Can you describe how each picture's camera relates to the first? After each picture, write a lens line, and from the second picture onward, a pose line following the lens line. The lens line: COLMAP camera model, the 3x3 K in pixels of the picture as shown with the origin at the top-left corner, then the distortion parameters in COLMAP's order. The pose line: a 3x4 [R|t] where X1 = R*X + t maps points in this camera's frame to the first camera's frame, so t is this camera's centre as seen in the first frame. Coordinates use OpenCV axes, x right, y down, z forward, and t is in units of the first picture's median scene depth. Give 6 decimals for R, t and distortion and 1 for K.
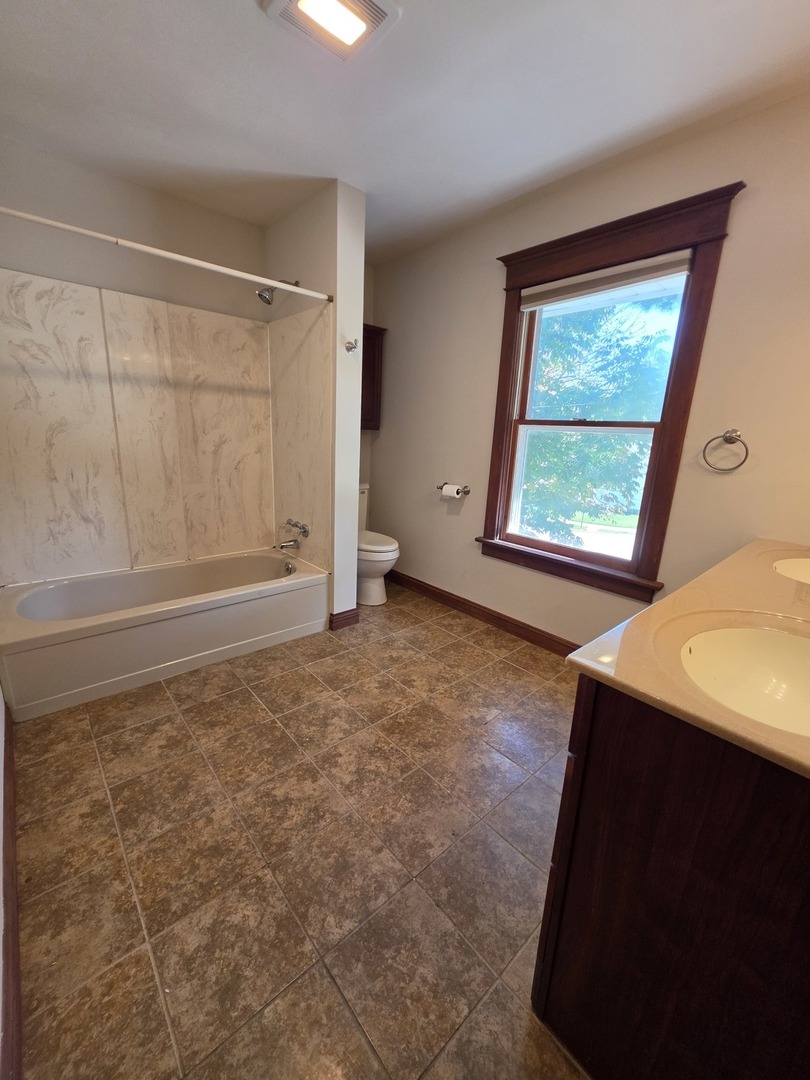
lens RADIAL K [[432.4, 0, 407.6], [0, 432.4, 533.8], [0, 0, 1]] dist [-0.000505, -0.001467]
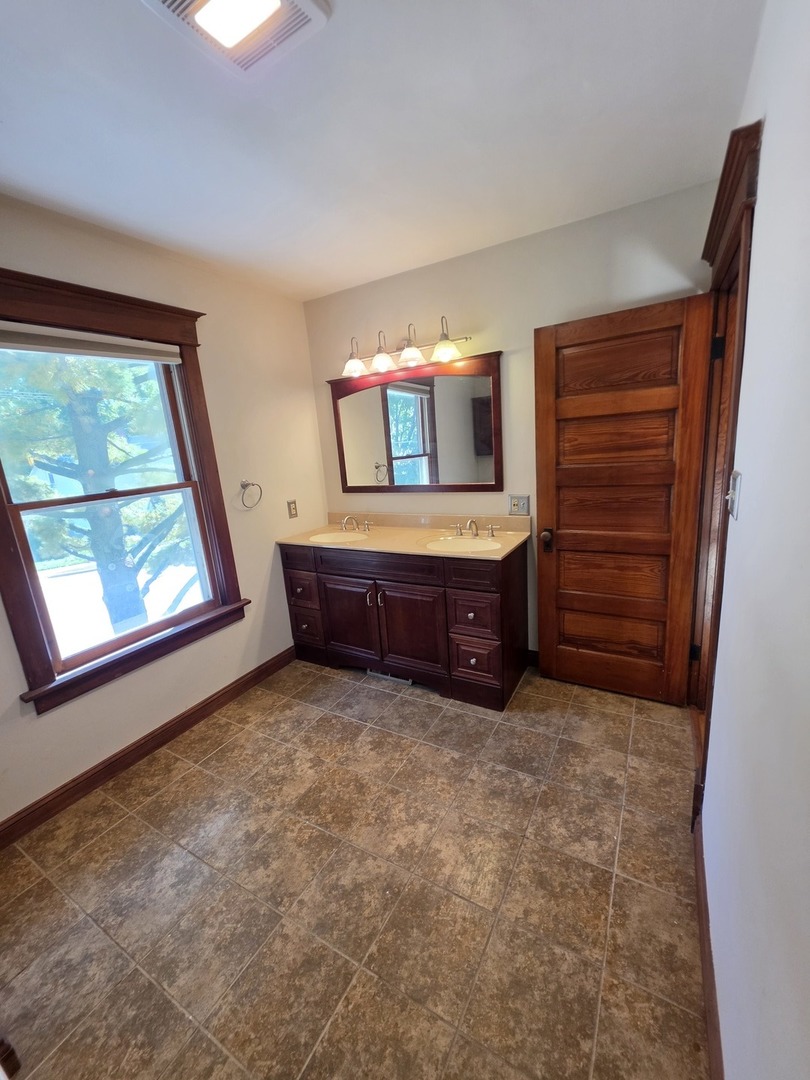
lens RADIAL K [[432.4, 0, 412.0], [0, 432.4, 536.1], [0, 0, 1]] dist [-0.000505, -0.001467]
pose [[-0.321263, -0.222269, 0.920536, -0.908047], [0.283407, 0.904947, 0.317412, -0.407523], [-0.903588, 0.362859, -0.227734, 0.962695]]
